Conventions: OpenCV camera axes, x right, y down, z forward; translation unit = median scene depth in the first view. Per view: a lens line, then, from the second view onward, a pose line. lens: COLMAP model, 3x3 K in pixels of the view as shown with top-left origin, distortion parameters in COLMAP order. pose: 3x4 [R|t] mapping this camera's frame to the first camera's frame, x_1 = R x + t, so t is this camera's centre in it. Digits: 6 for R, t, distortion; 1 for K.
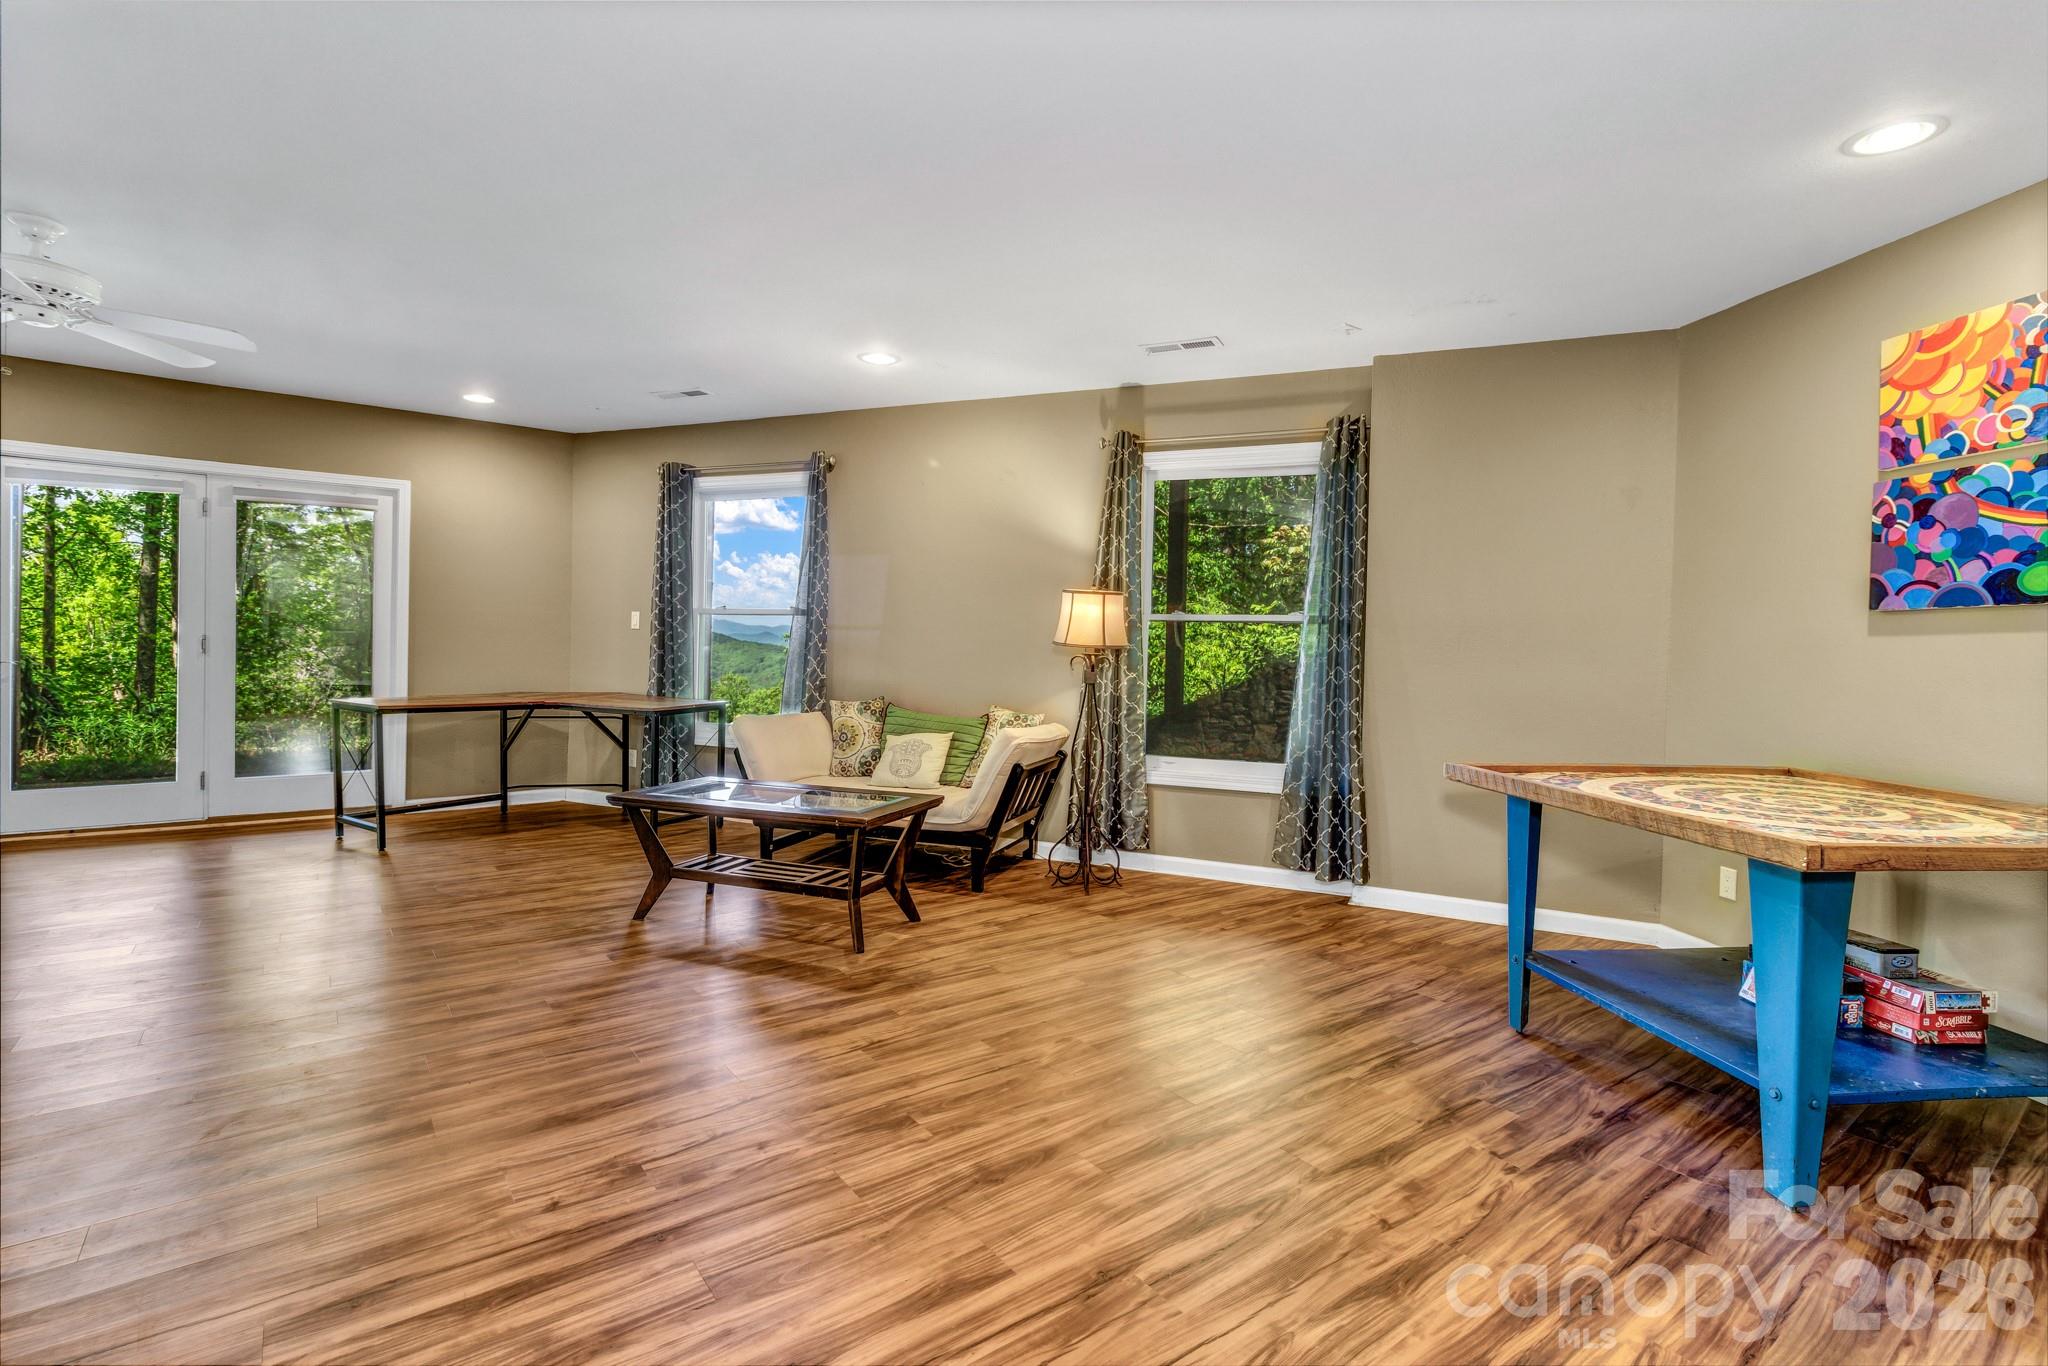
lens RADIAL K [[948.4, 0, 1027.3], [0, 948.4, 653.4], [0, 0, 1]] dist [0.001942, 0.000699]
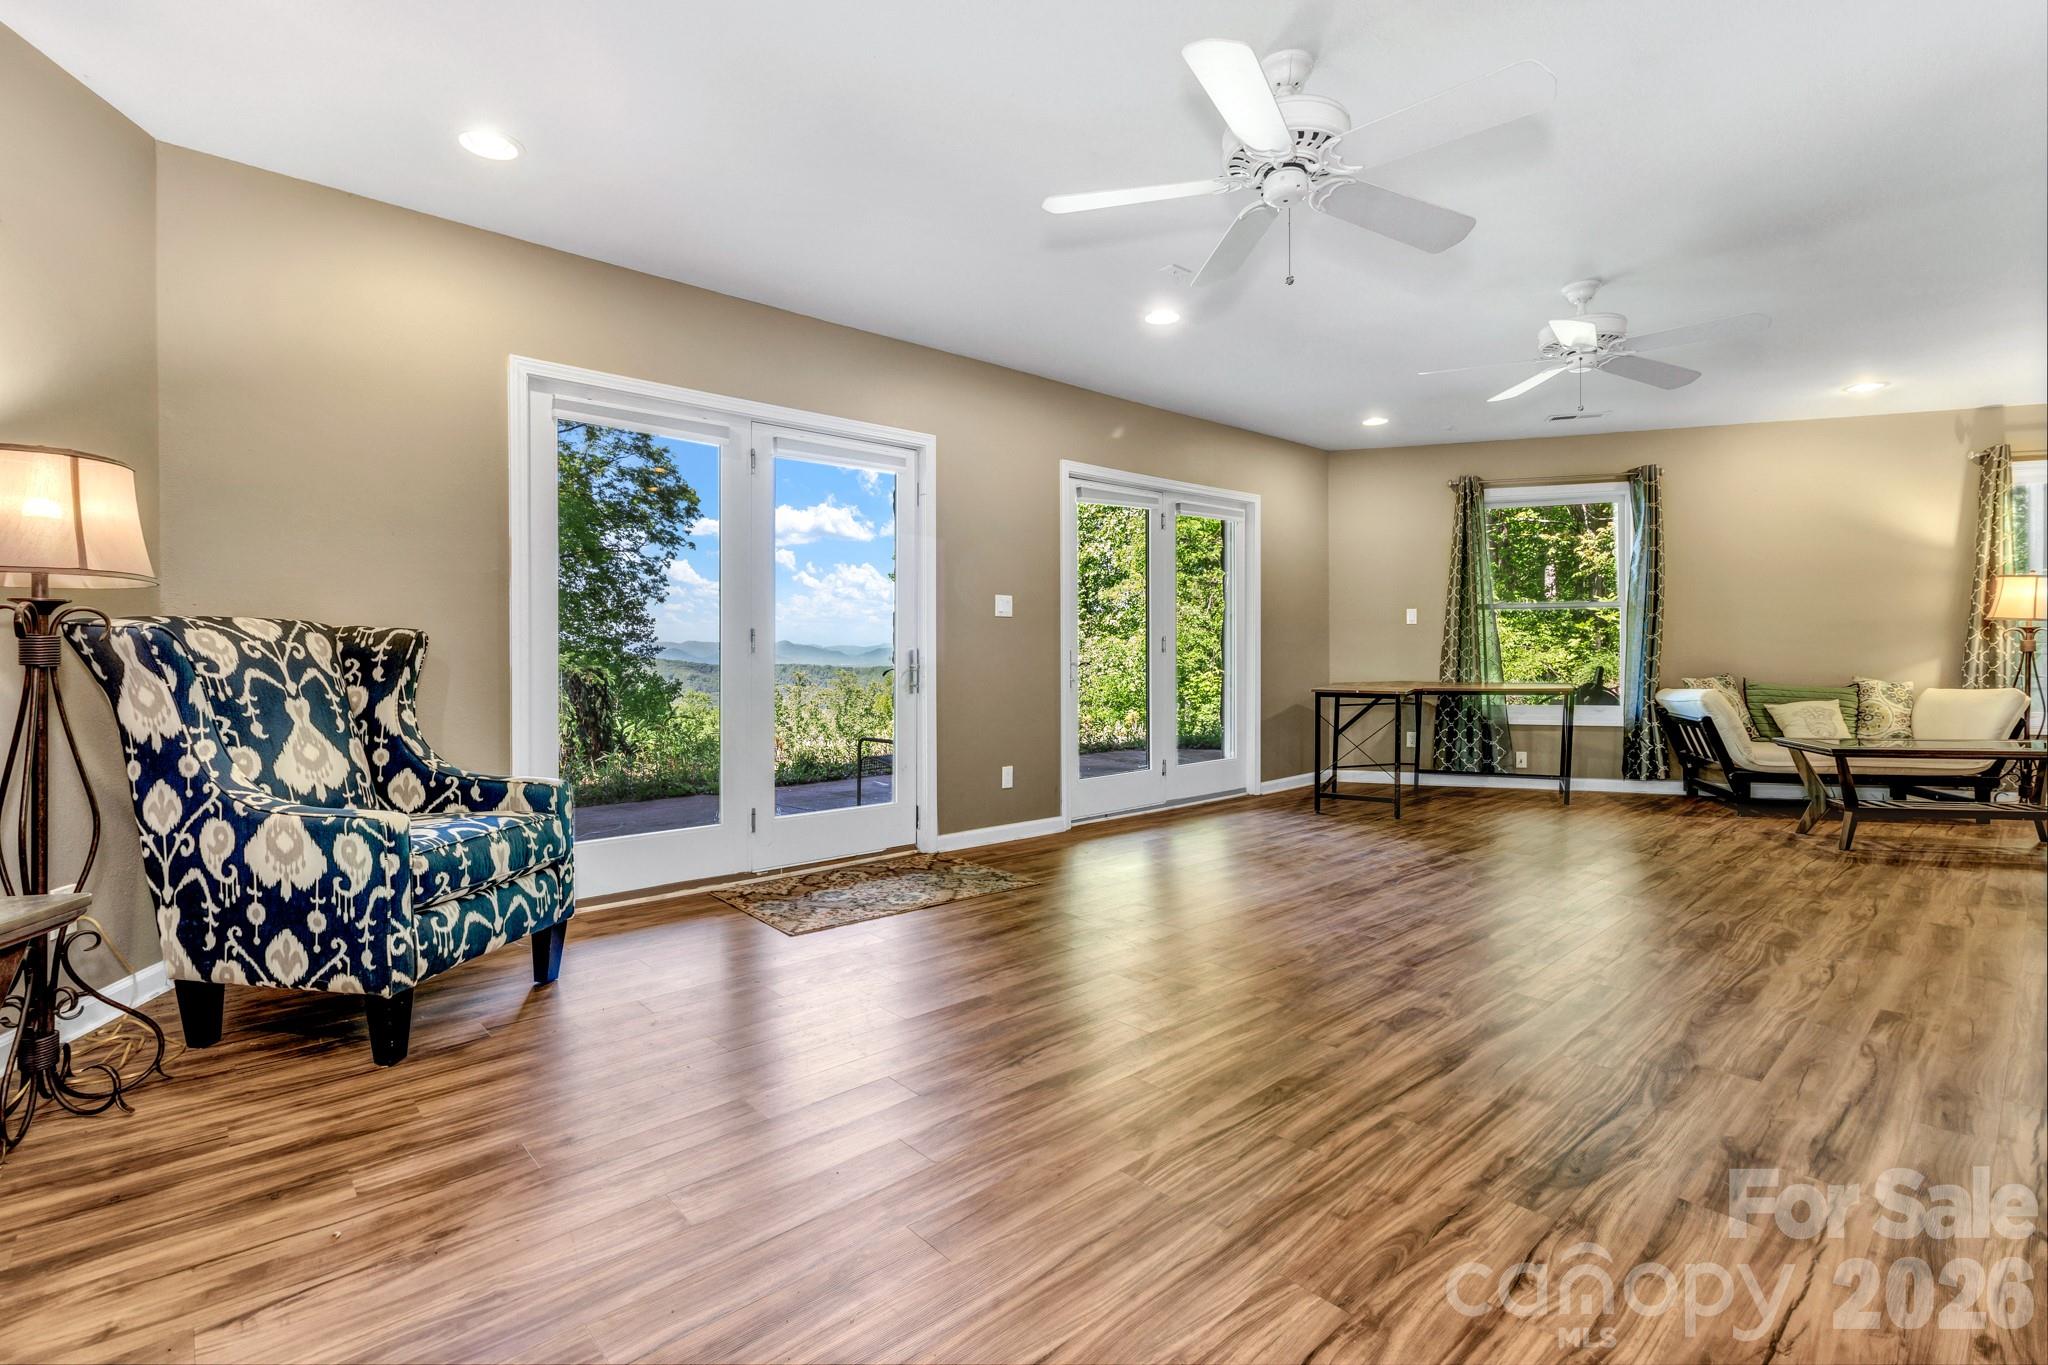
lens RADIAL K [[948.4, 0, 1027.3], [0, 948.4, 652.9], [0, 0, 1]] dist [0.001942, 0.000699]
pose [[0.995663, -0.030037, 0.088054, -1.752328], [0.030704, 0.999509, -0.006229, 0.001970], [-0.087824, 0.008906, 0.996096, -0.138162]]
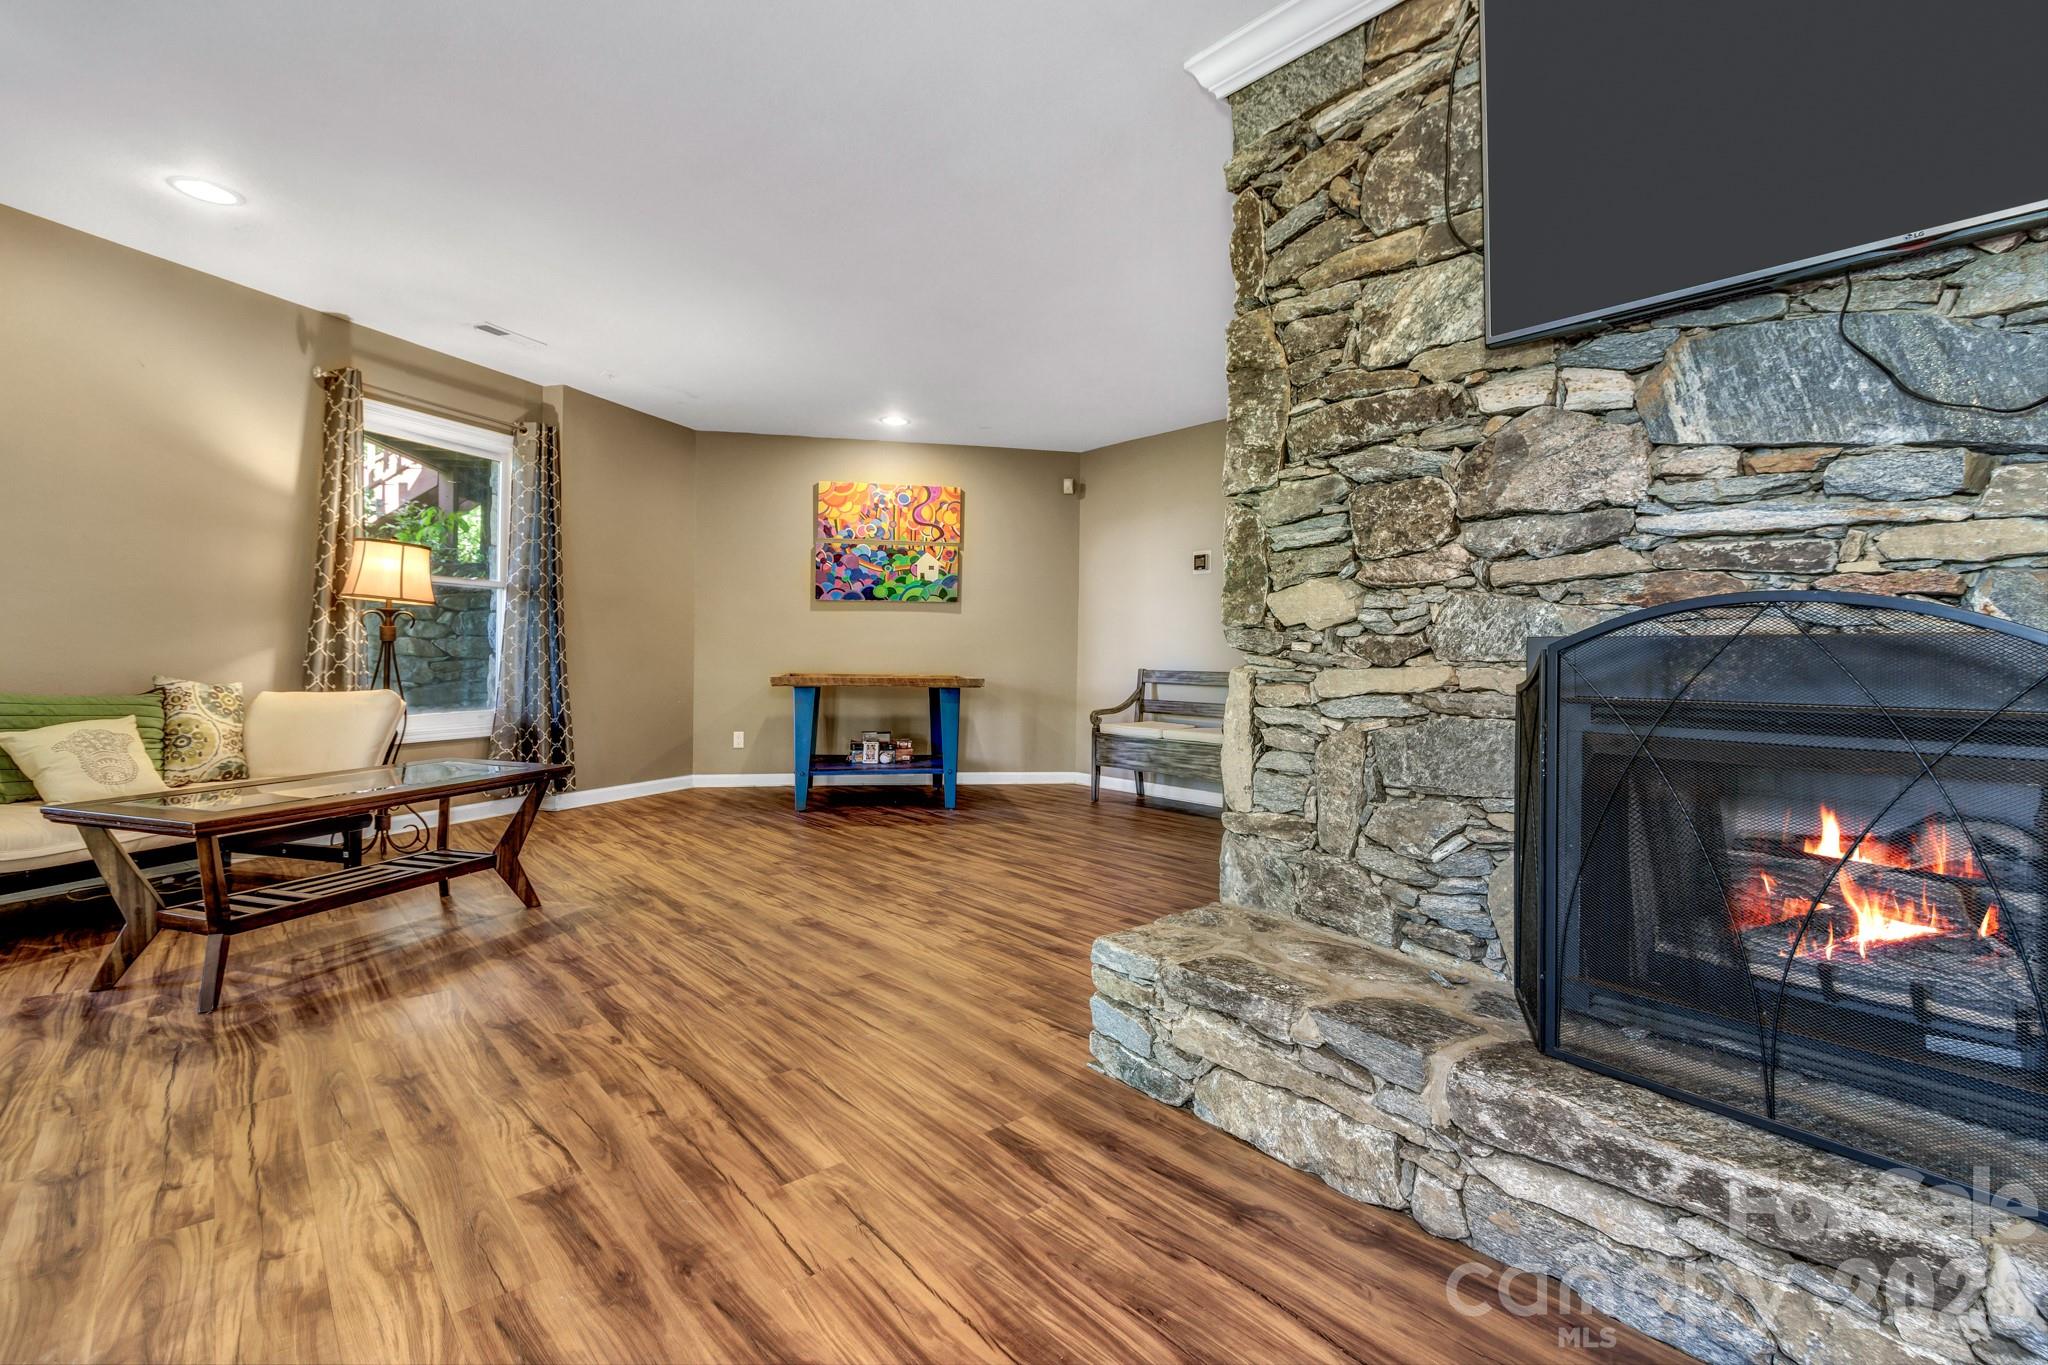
lens RADIAL K [[948.4, 0, 1027.3], [0, 948.4, 652.9], [0, 0, 1]] dist [0.001942, 0.000699]
pose [[-0.063245, -0.023349, 0.997725, -1.216460], [-0.006906, 0.999713, 0.022958, 0.023021], [-0.997974, -0.005438, -0.063388, 0.560056]]
